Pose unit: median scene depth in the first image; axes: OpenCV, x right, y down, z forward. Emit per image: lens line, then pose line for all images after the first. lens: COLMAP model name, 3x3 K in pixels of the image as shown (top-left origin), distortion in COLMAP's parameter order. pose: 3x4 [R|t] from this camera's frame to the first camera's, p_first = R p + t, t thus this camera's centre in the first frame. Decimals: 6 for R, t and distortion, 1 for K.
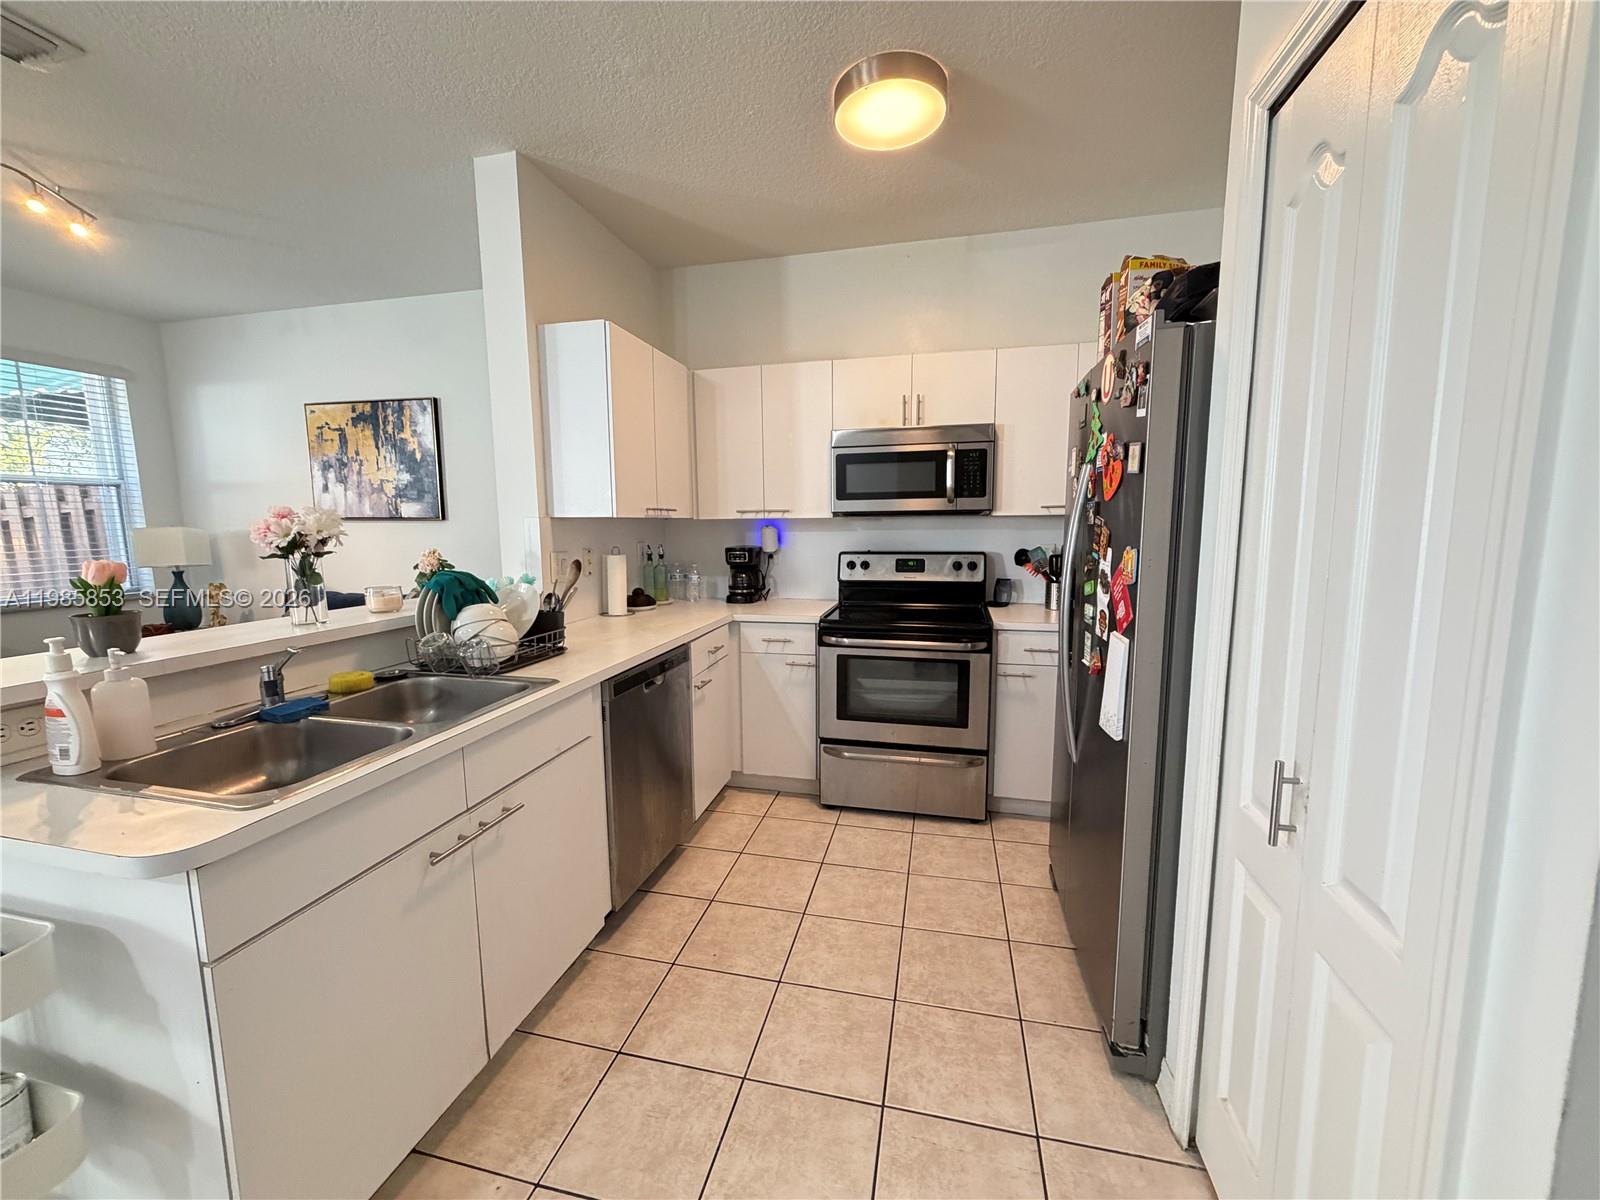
lens RADIAL K [[638.8, 0, 792.7], [0, 638.8, 603.7], [0, 0, 1]] dist [-0.001407, 0.000315]
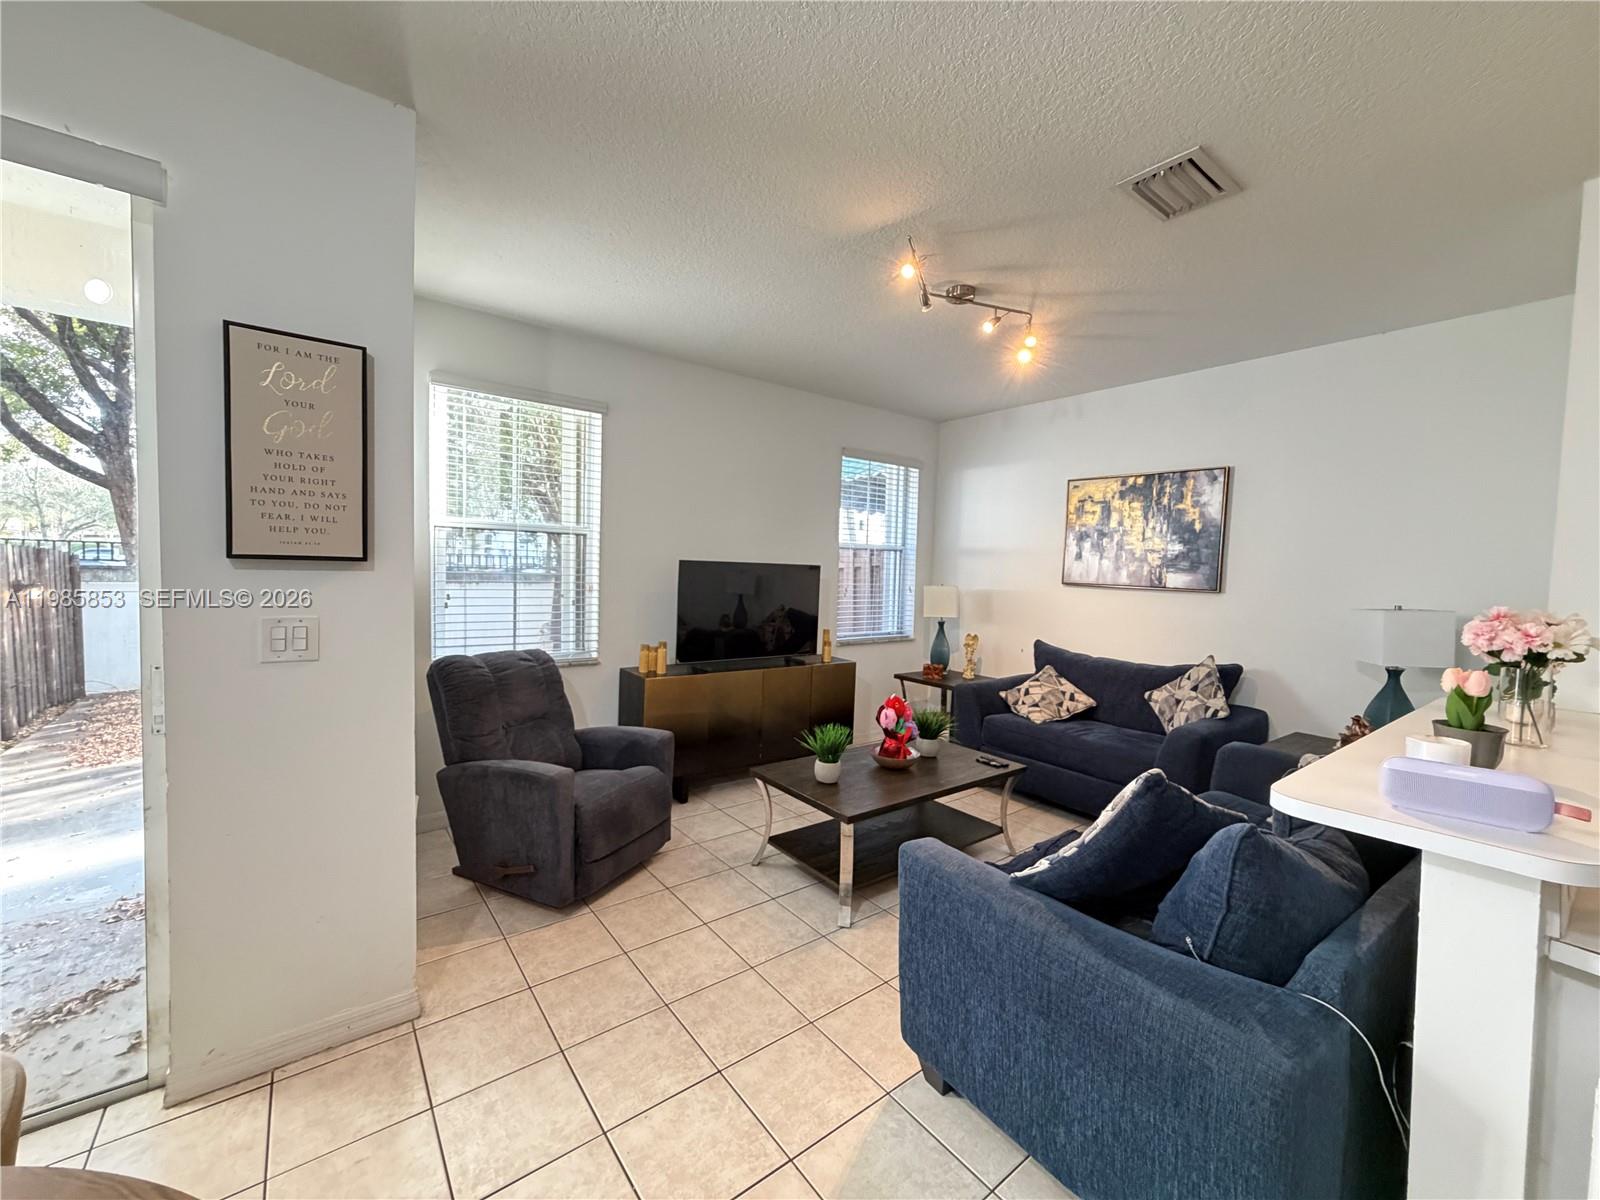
lens RADIAL K [[638.8, 0, 793.1], [0, 638.8, 602.8], [0, 0, 1]] dist [-0.001407, 0.000315]
pose [[0.780213, 0.064575, -0.622171, -0.450378], [-0.114163, 0.992651, -0.040136, -0.005652], [0.615007, 0.102344, 0.781852, -0.131239]]
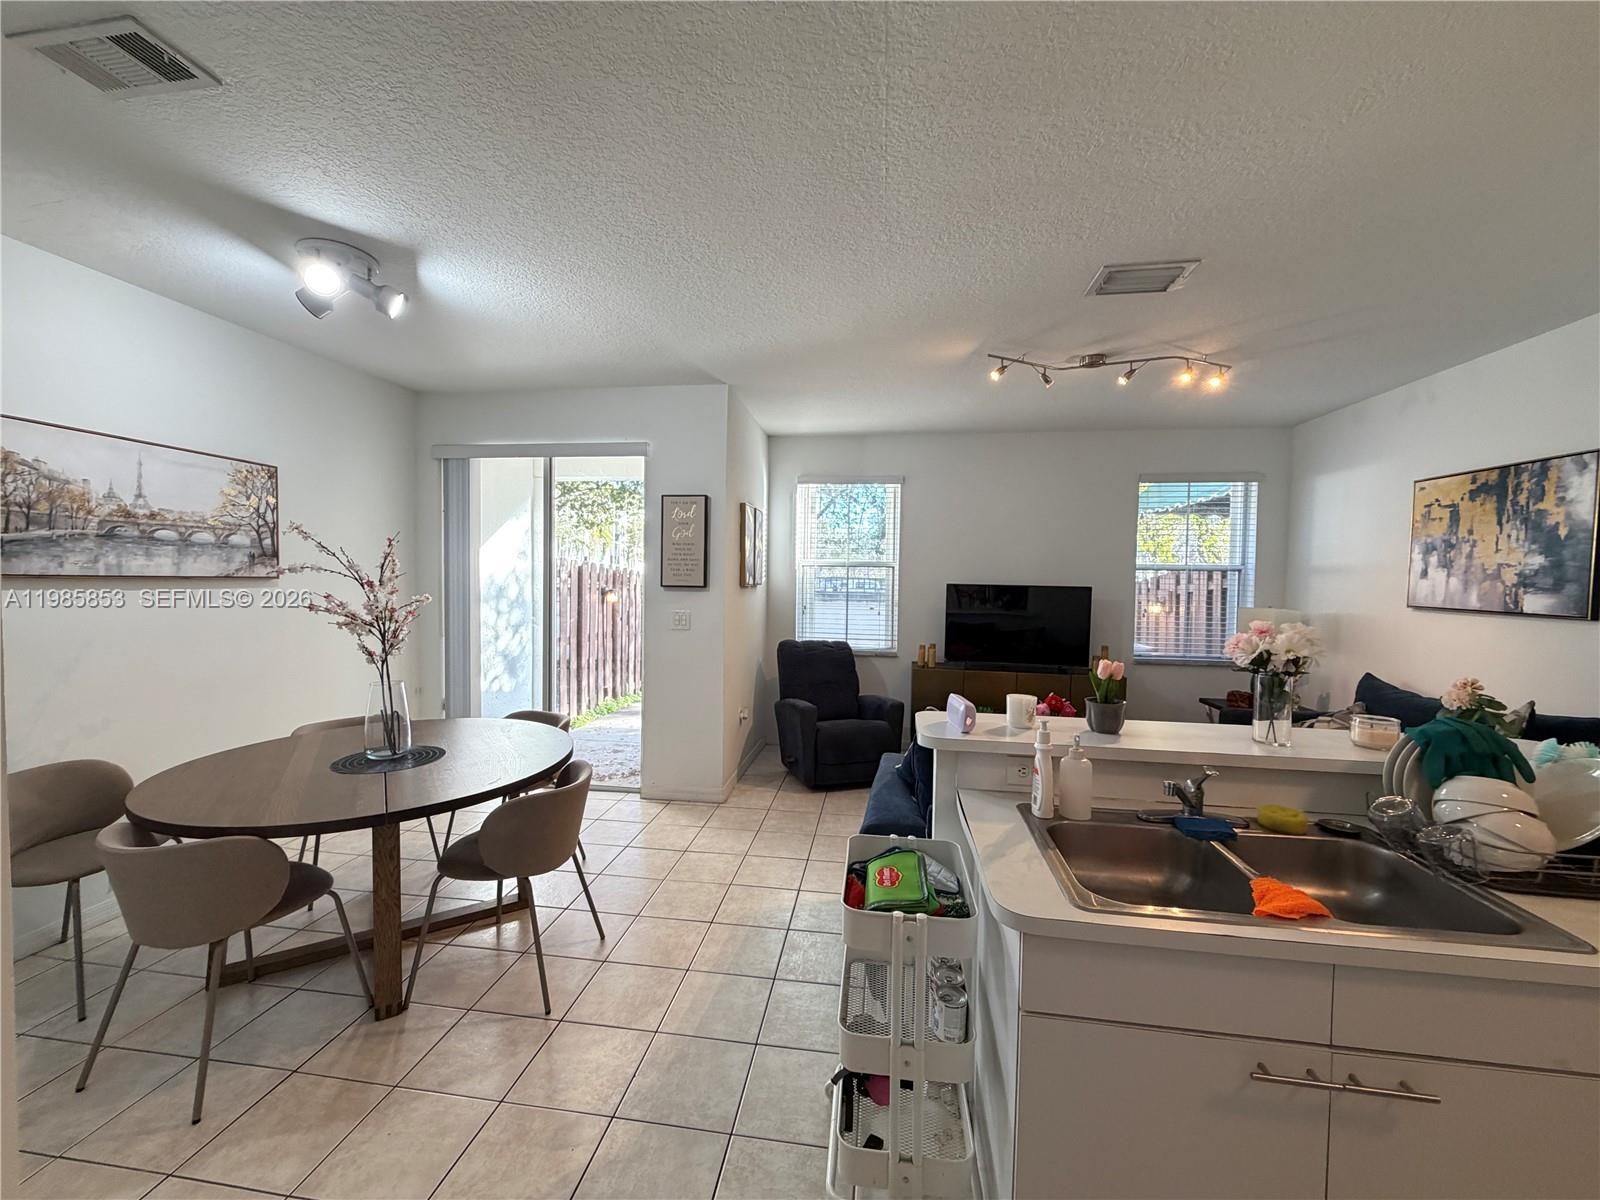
lens RADIAL K [[638.8, 0, 795.7], [0, 638.8, 602.4], [0, 0, 1]] dist [-0.001407, 0.000315]
pose [[0.094659, 0.046567, -0.994420, 0.059338], [-0.144030, 0.989036, 0.032604, -0.048362], [0.985036, 0.140140, 0.100328, 0.073290]]
